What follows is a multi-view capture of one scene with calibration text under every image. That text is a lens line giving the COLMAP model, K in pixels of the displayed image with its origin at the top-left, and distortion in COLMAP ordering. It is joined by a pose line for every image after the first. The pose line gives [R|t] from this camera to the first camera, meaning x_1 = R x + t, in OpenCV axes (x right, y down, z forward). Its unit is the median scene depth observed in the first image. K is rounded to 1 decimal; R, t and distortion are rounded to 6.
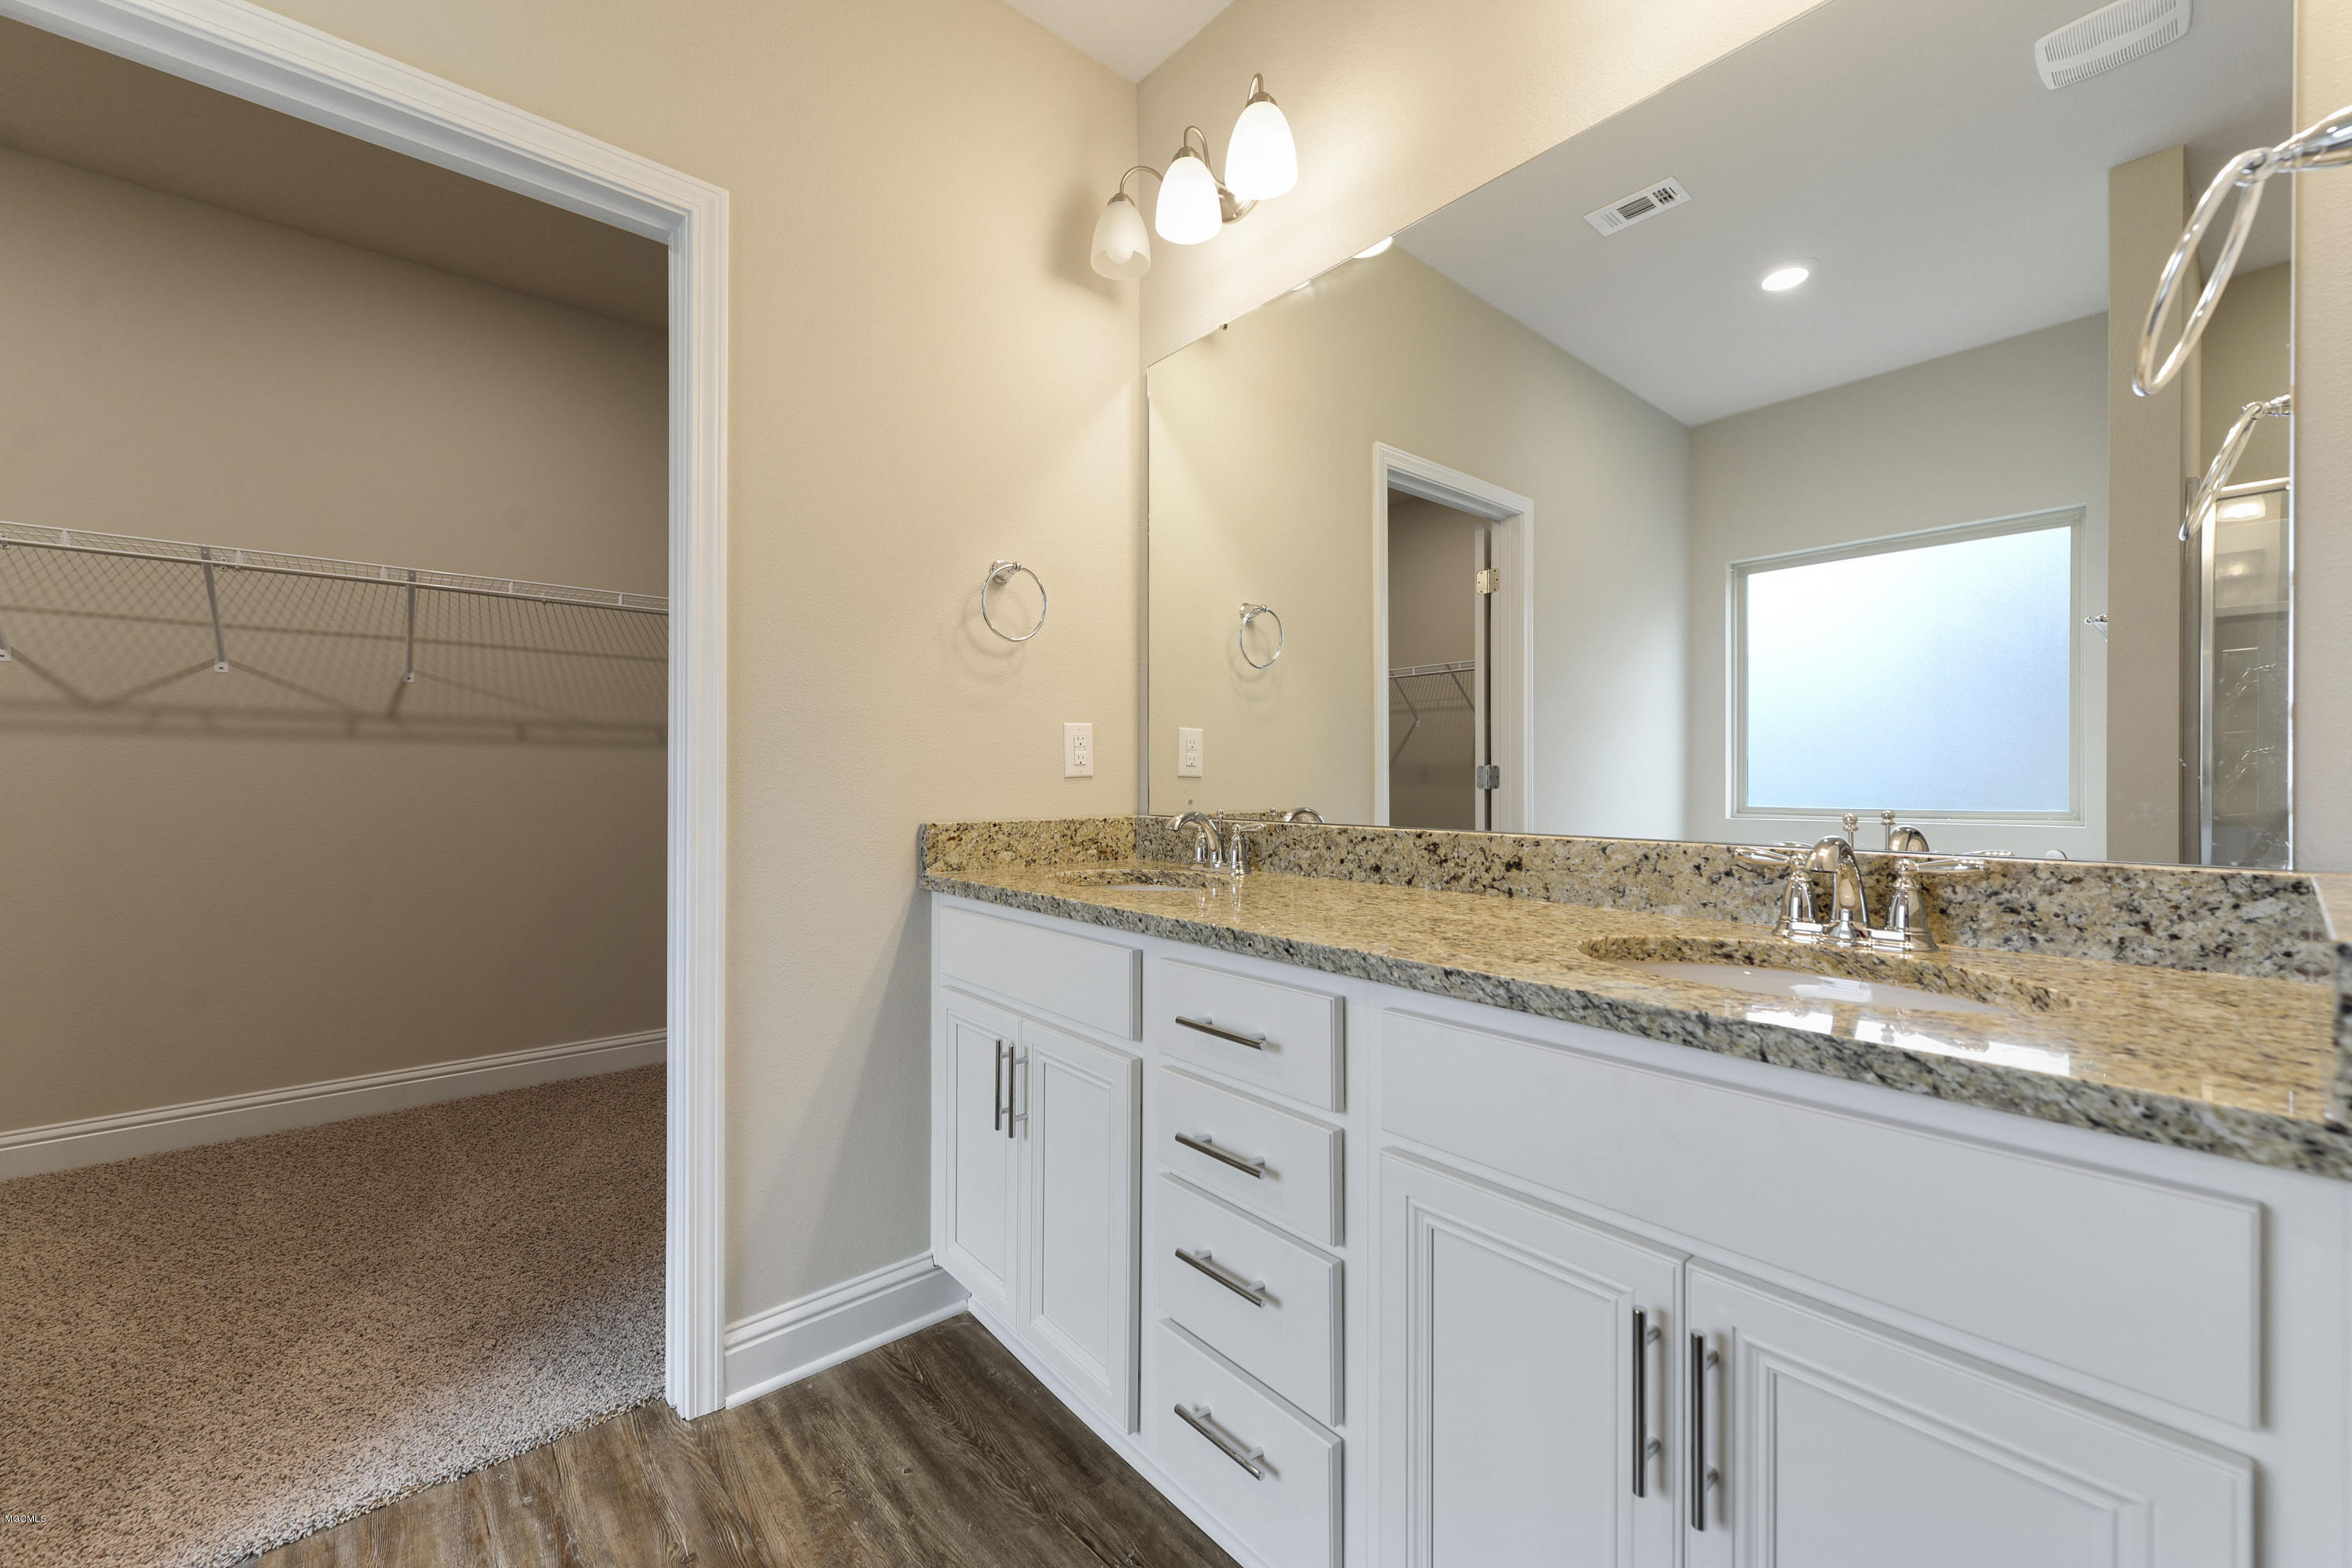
lens RADIAL K [[934.2, 0, 1176.0], [0, 934.2, 784.0], [0, 0, 1]] dist [0.001856, -0.003734]
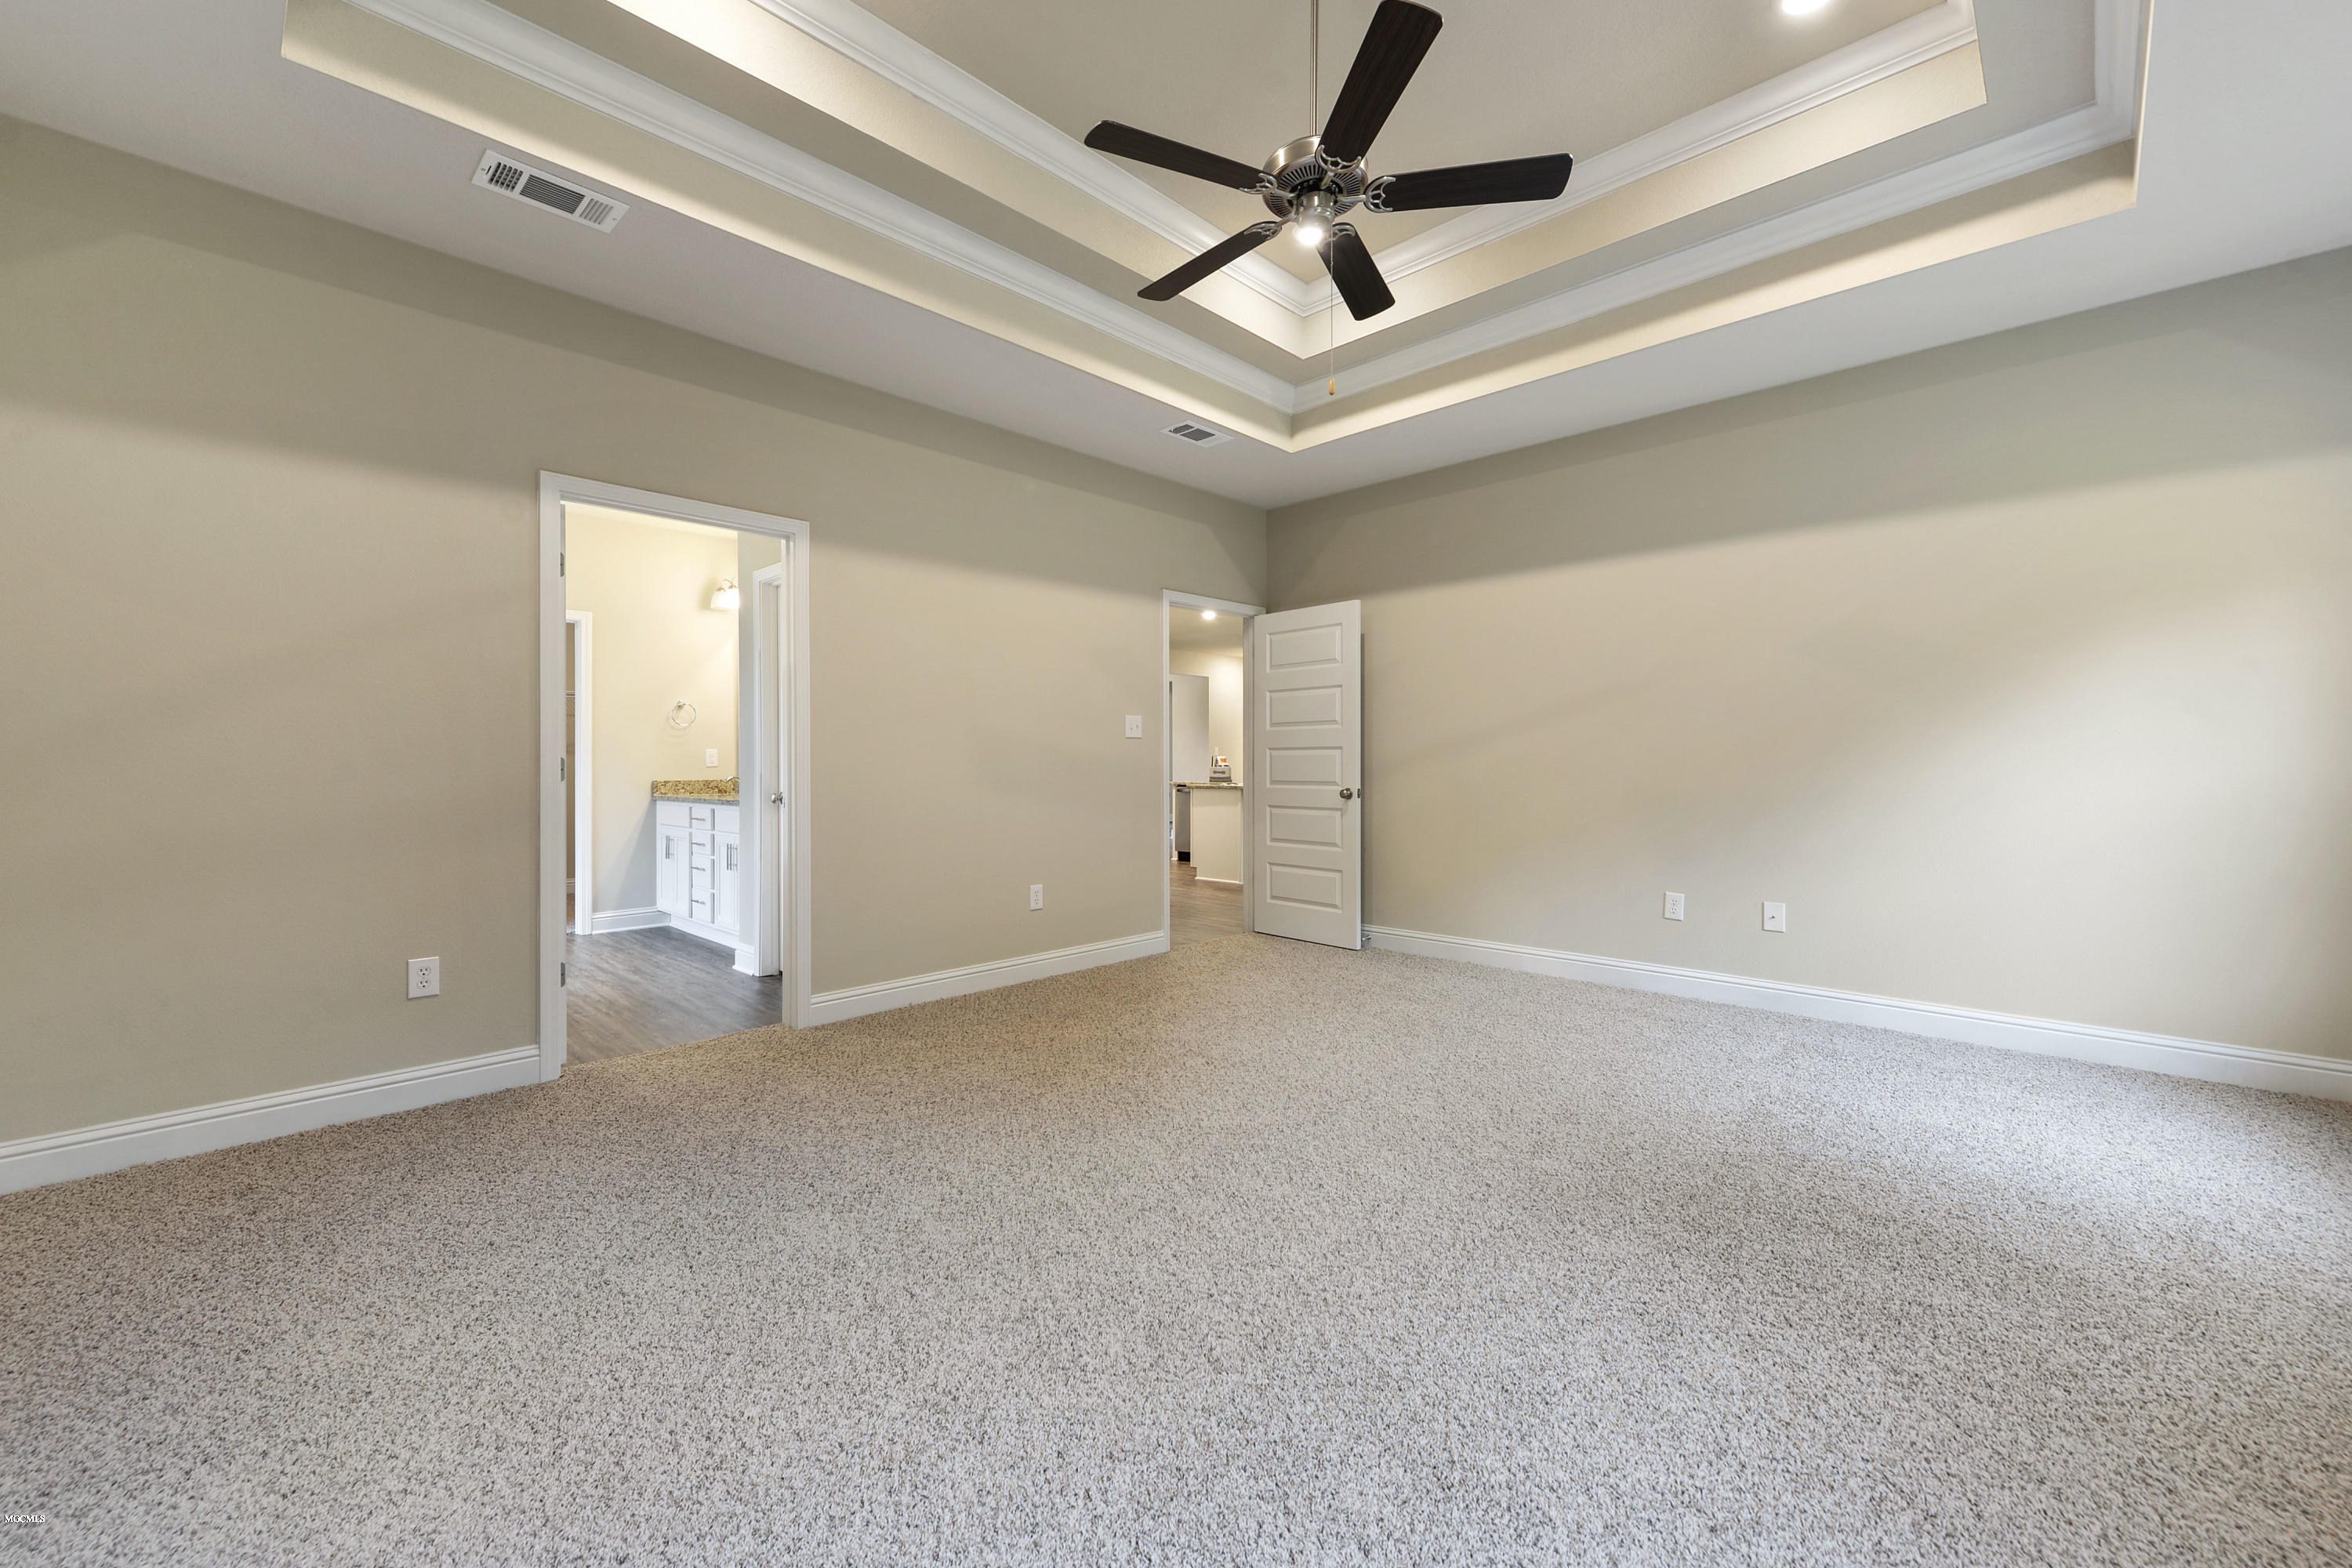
lens RADIAL K [[934.2, 0, 1176.0], [0, 934.2, 784.0], [0, 0, 1]] dist [0.001856, -0.003734]
pose [[0.995619, -0.002417, 0.093469, 1.293608], [0.001313, 0.999929, 0.011871, 0.017648], [-0.093491, -0.011696, 0.995551, -2.536813]]
